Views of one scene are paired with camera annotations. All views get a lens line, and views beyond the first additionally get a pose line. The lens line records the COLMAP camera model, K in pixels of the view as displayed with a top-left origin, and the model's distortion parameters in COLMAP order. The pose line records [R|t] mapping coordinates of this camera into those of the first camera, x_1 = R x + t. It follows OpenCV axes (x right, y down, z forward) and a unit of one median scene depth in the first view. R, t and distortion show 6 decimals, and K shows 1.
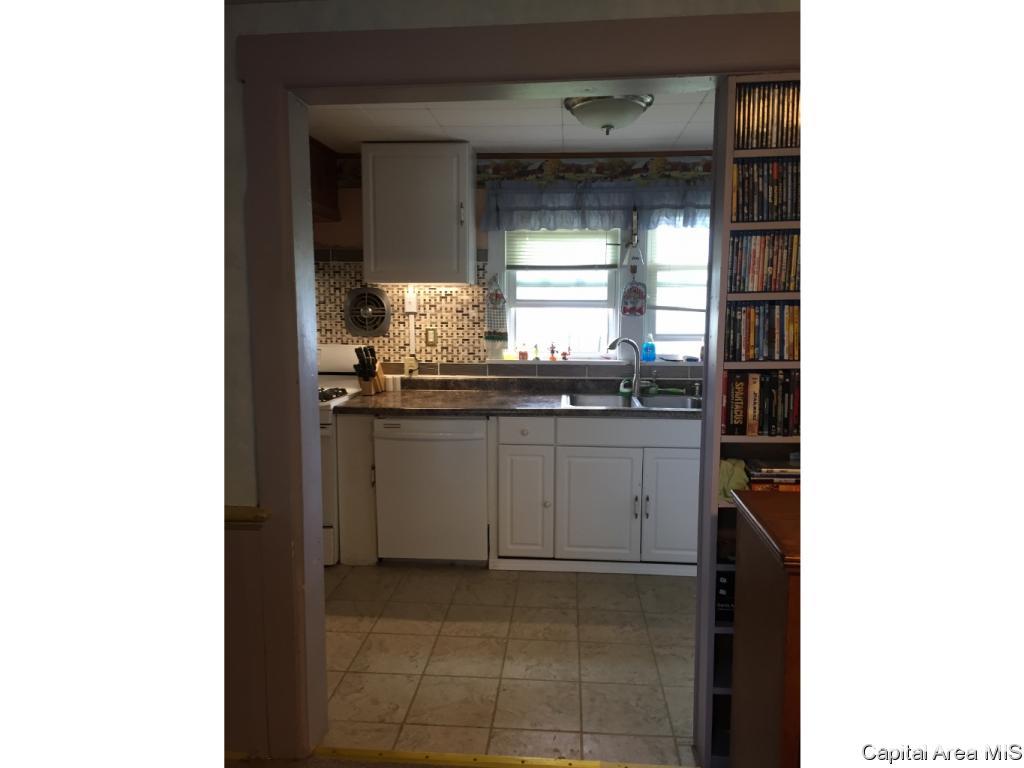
lens RADIAL K [[654.8, 0, 510.7], [0, 654.8, 378.9], [0, 0, 1]] dist [0.045708, -0.000467]
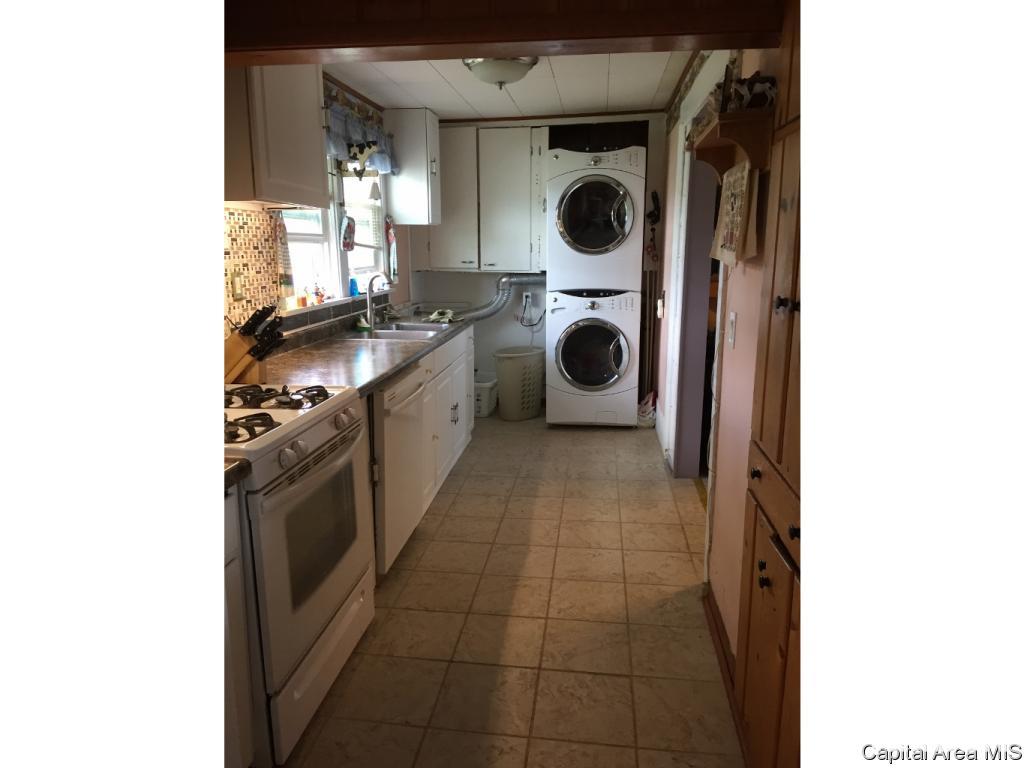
lens RADIAL K [[654.8, 0, 507.5], [0, 654.8, 375.8], [0, 0, 1]] dist [0.045708, -0.000467]
pose [[0.040400, -0.193700, 0.980229, -0.800942], [0.120477, 0.974816, 0.187665, -0.069678], [-0.991894, 0.110513, 0.062719, 0.703367]]
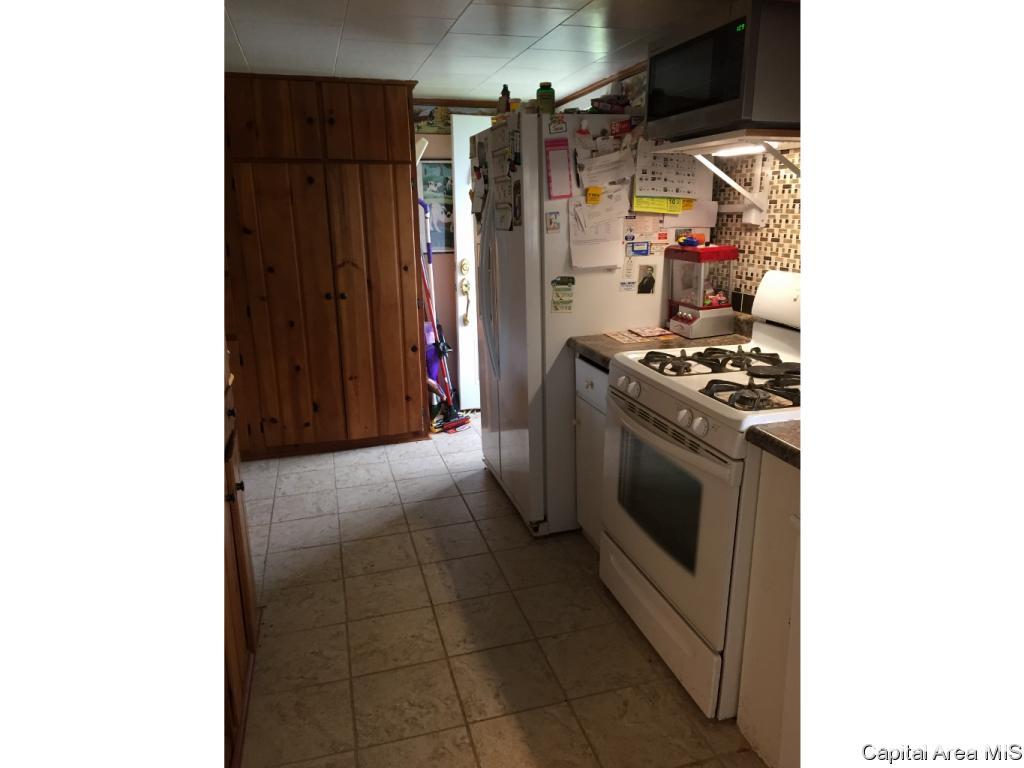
lens RADIAL K [[654.8, 0, 515.8], [0, 654.8, 384.2], [0, 0, 1]] dist [0.045708, -0.000467]
pose [[0.382677, 0.242793, -0.891409, 0.381574], [-0.096371, 0.970078, 0.222849, -0.061329], [0.918842, 0.000626, 0.394625, 0.543112]]
